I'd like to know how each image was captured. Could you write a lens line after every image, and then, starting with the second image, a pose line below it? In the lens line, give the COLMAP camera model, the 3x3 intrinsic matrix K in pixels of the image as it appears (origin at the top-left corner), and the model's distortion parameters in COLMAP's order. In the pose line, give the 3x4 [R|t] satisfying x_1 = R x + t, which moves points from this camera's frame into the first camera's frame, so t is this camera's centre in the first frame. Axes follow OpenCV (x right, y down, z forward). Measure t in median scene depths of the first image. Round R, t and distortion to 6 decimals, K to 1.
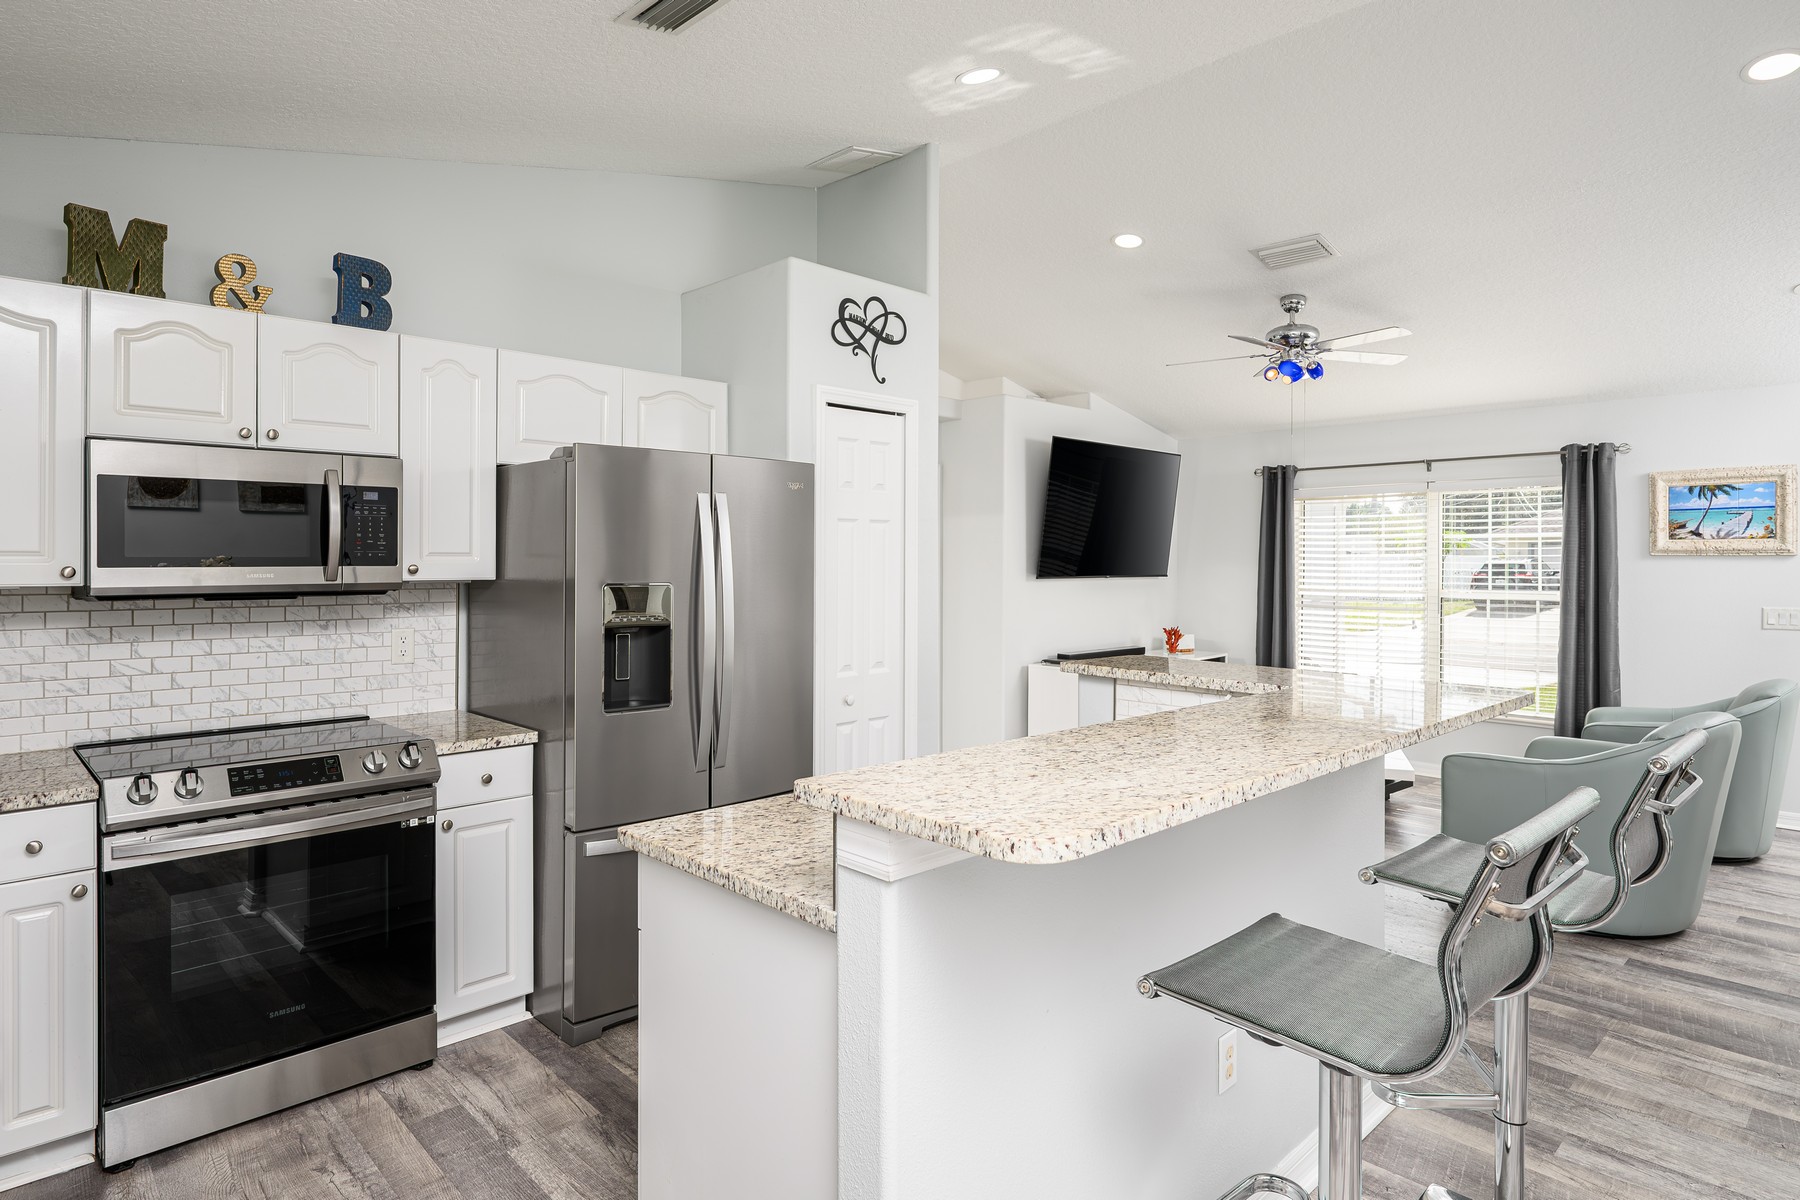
lens RADIAL K [[943.1, 0, 921.4], [0, 943.1, 567.9], [0, 0, 1]] dist [-0.003407, -0.001257]
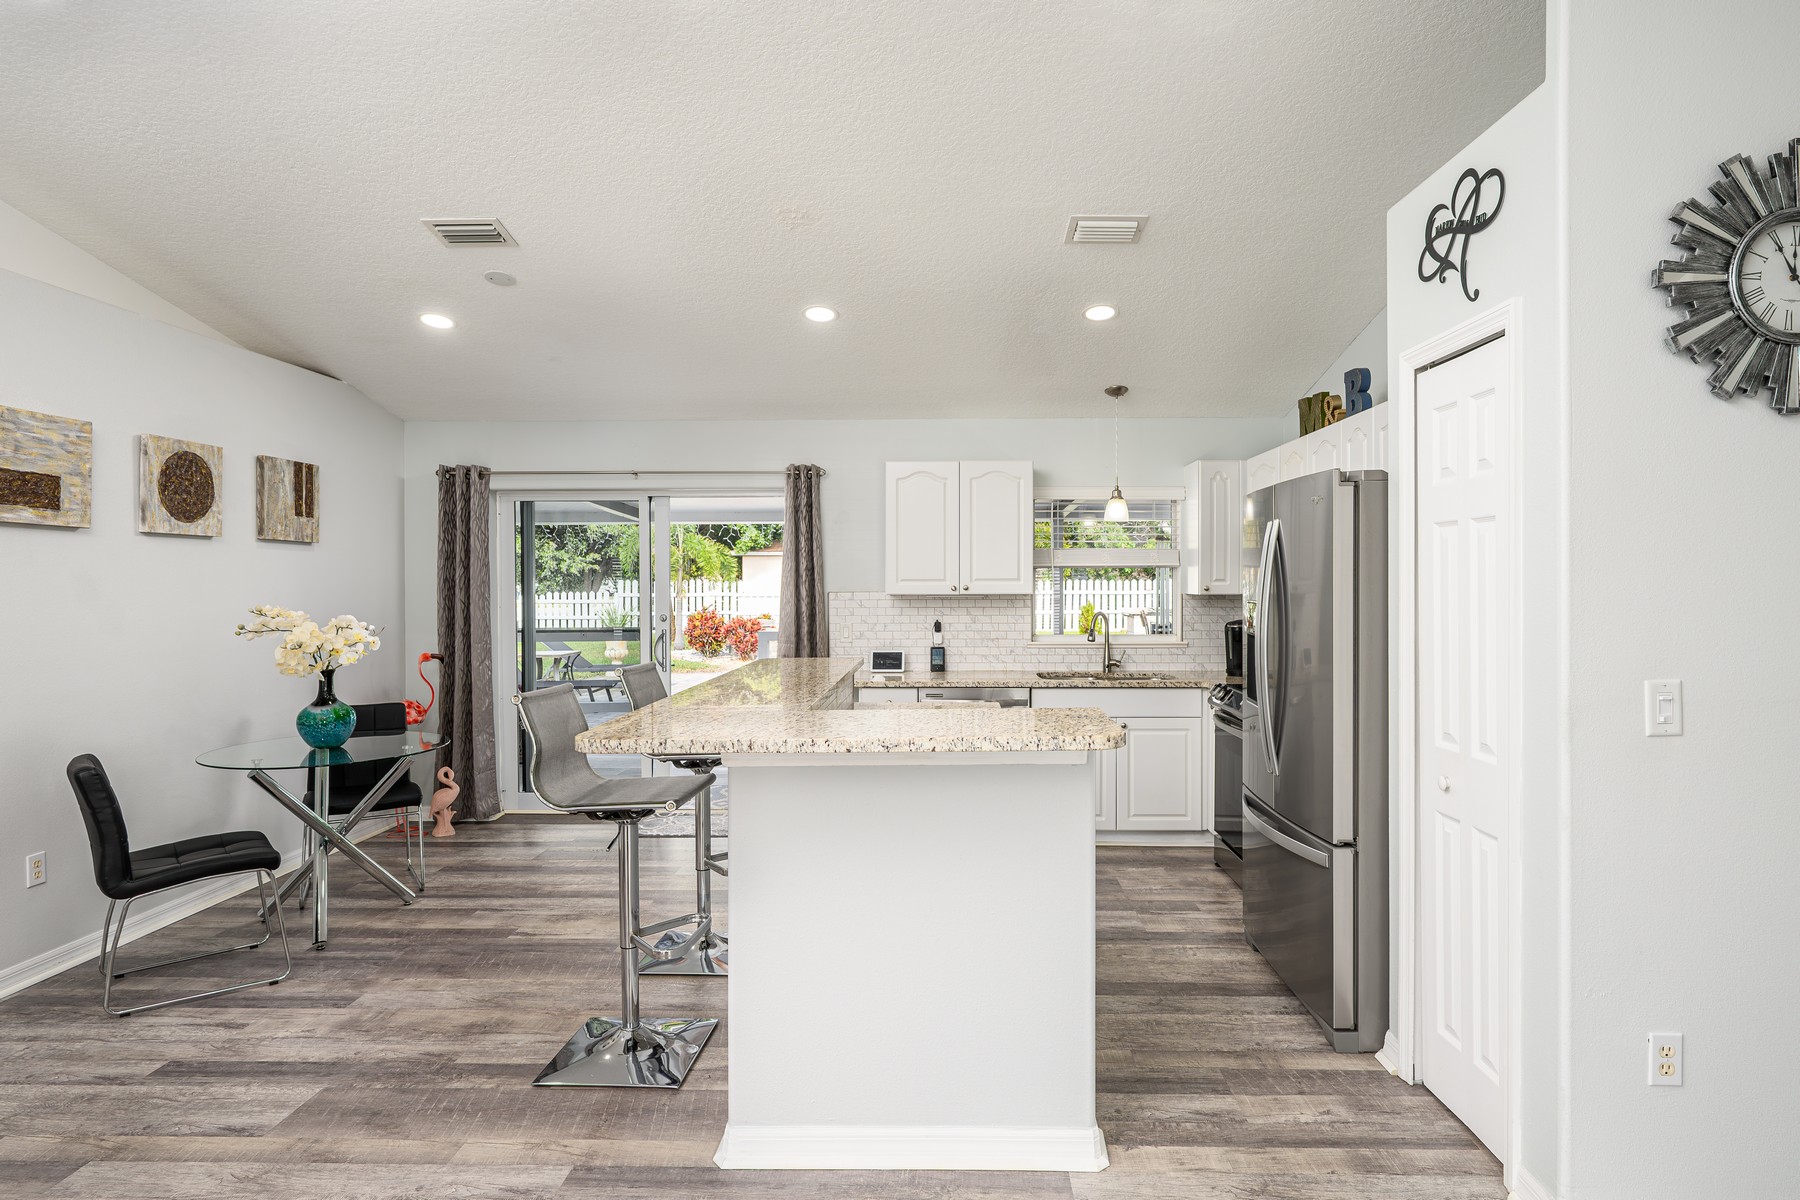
lens RADIAL K [[975.7, 0, 942.4], [0, 975.7, 587.0], [0, 0, 1]] dist [-0.002451, -0.001814]
pose [[-0.710615, 0.002474, -0.703577, 0.694506], [-0.004489, 0.999958, 0.008050, -0.008342], [0.703567, 0.008879, -0.710574, 1.262875]]
